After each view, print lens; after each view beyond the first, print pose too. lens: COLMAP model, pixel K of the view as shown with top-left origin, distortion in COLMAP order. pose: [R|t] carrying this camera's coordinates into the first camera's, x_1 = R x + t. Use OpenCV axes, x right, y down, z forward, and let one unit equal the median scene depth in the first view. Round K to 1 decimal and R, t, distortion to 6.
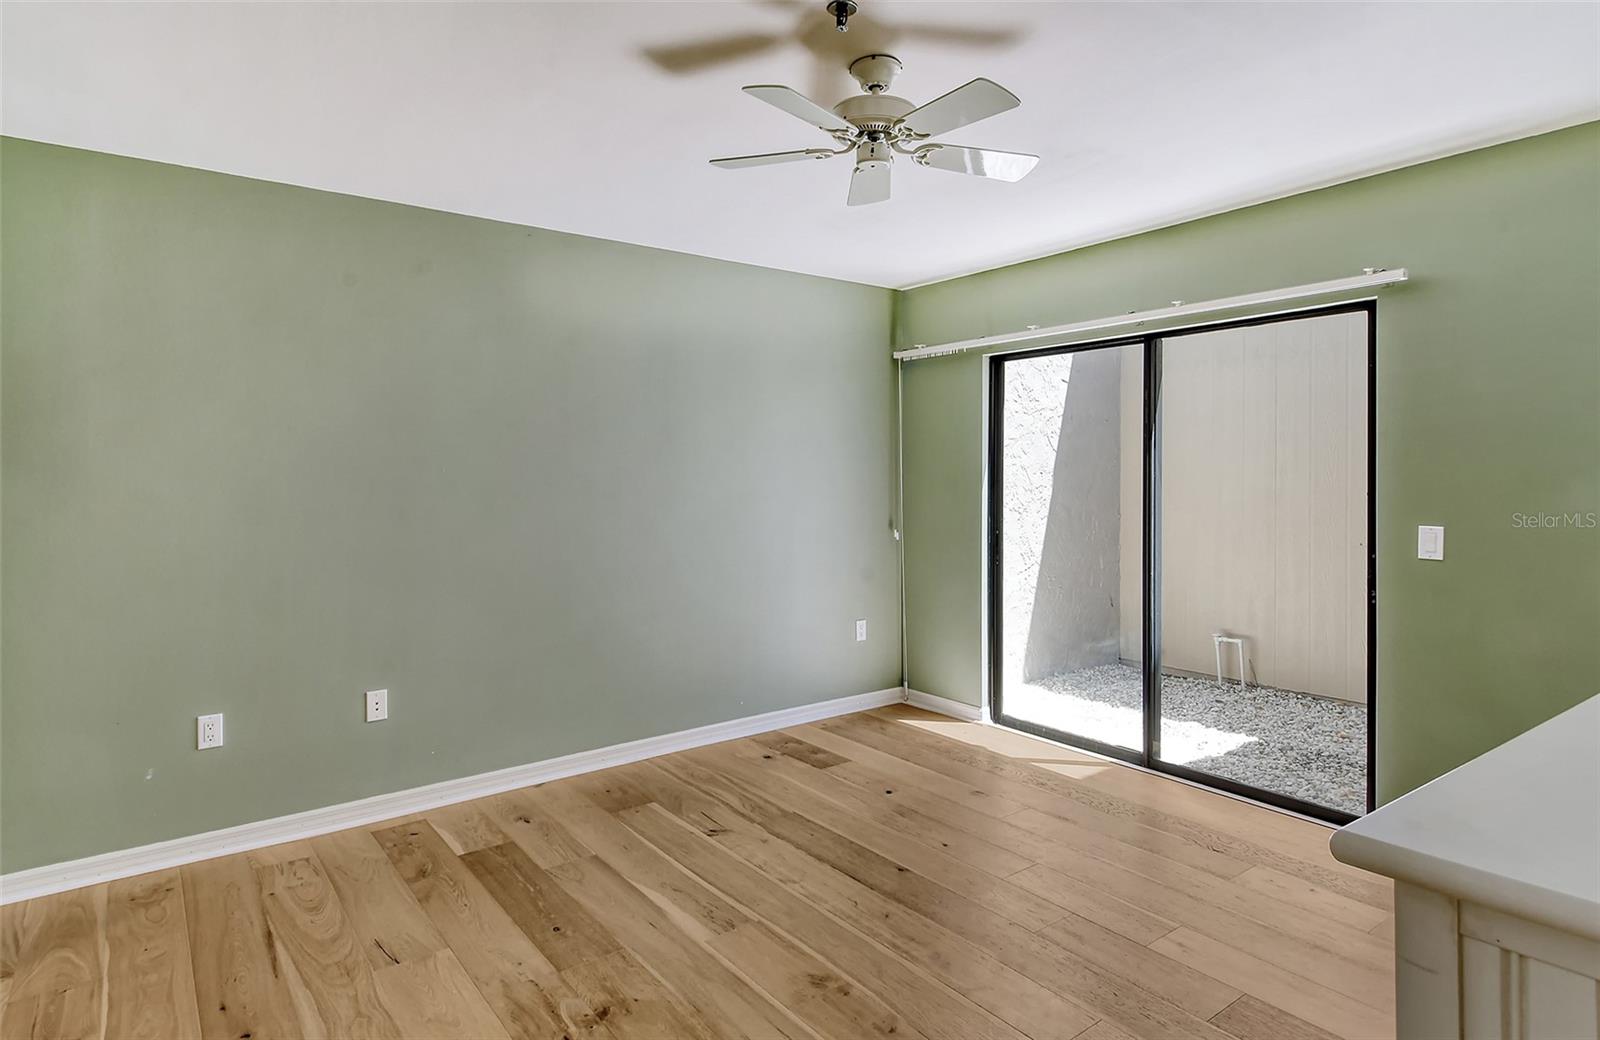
lens RADIAL K [[857.0, 0, 817.1], [0, 857.0, 516.2], [0, 0, 1]] dist [0.033660, -0.031033]
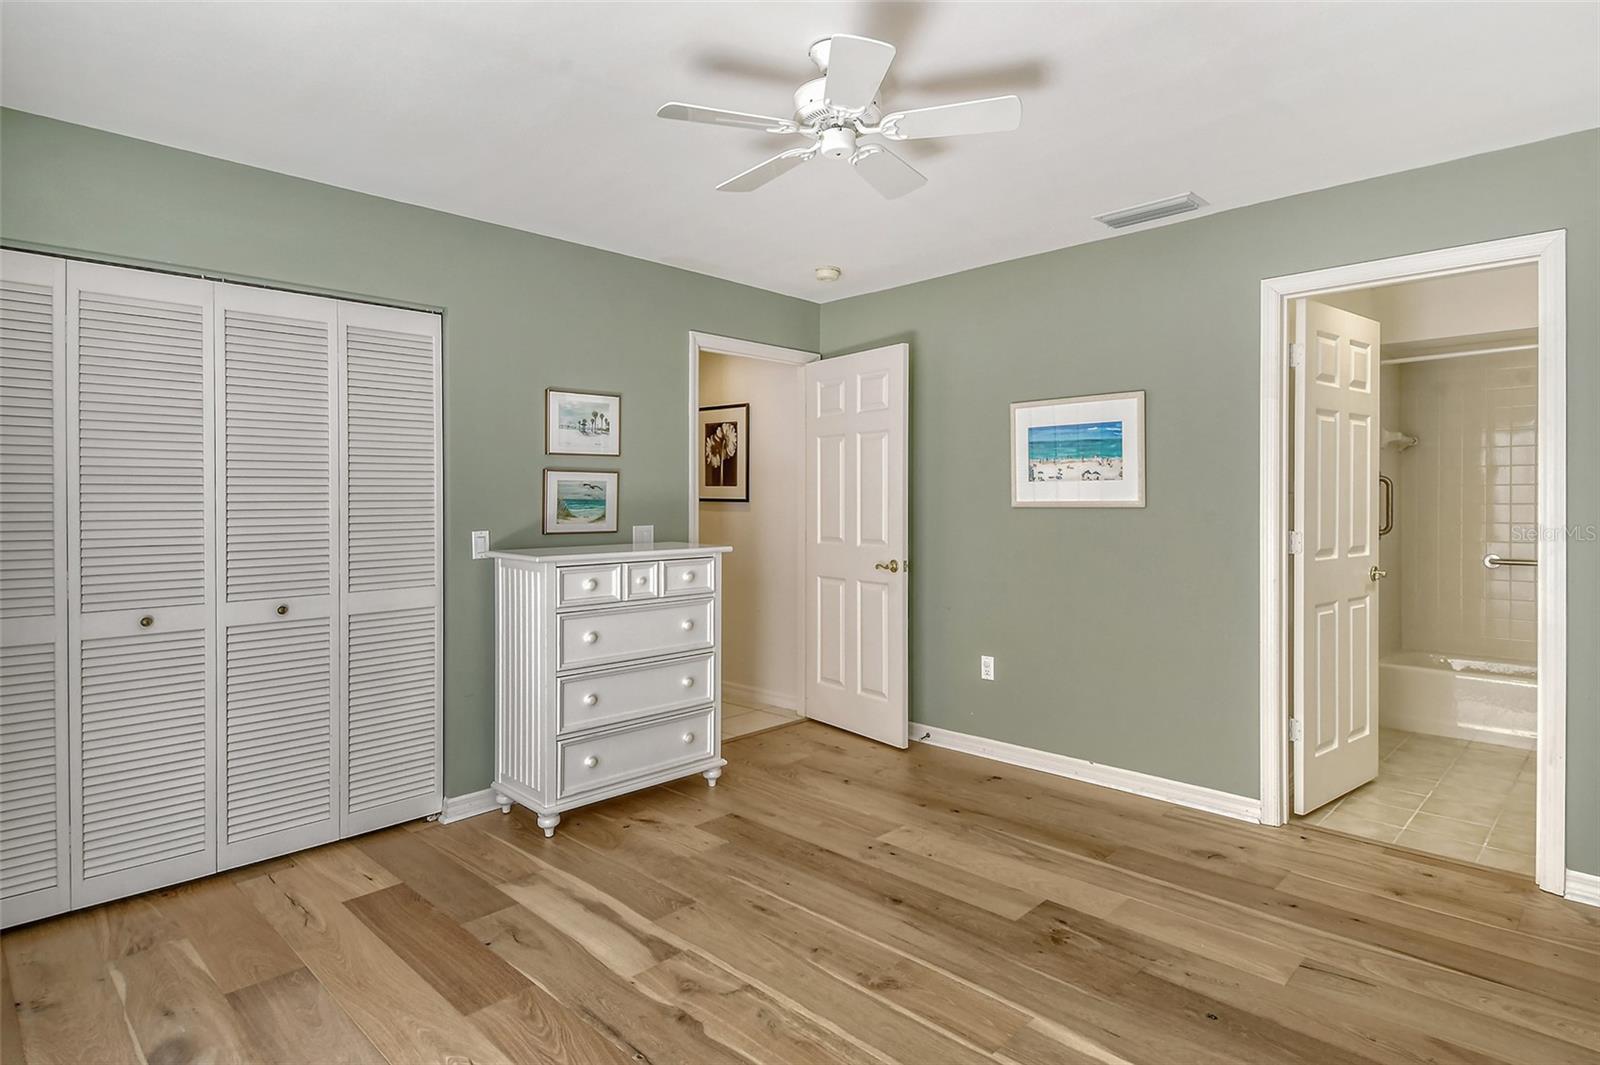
lens RADIAL K [[859.6, 0, 805.3], [0, 859.6, 504.0], [0, 0, 1]] dist [0.024288, -0.026131]
pose [[-0.992245, 0.012966, -0.123620, 0.213863], [0.006458, 0.998579, 0.052902, -0.082947], [0.124130, 0.051693, -0.990919, 1.913894]]
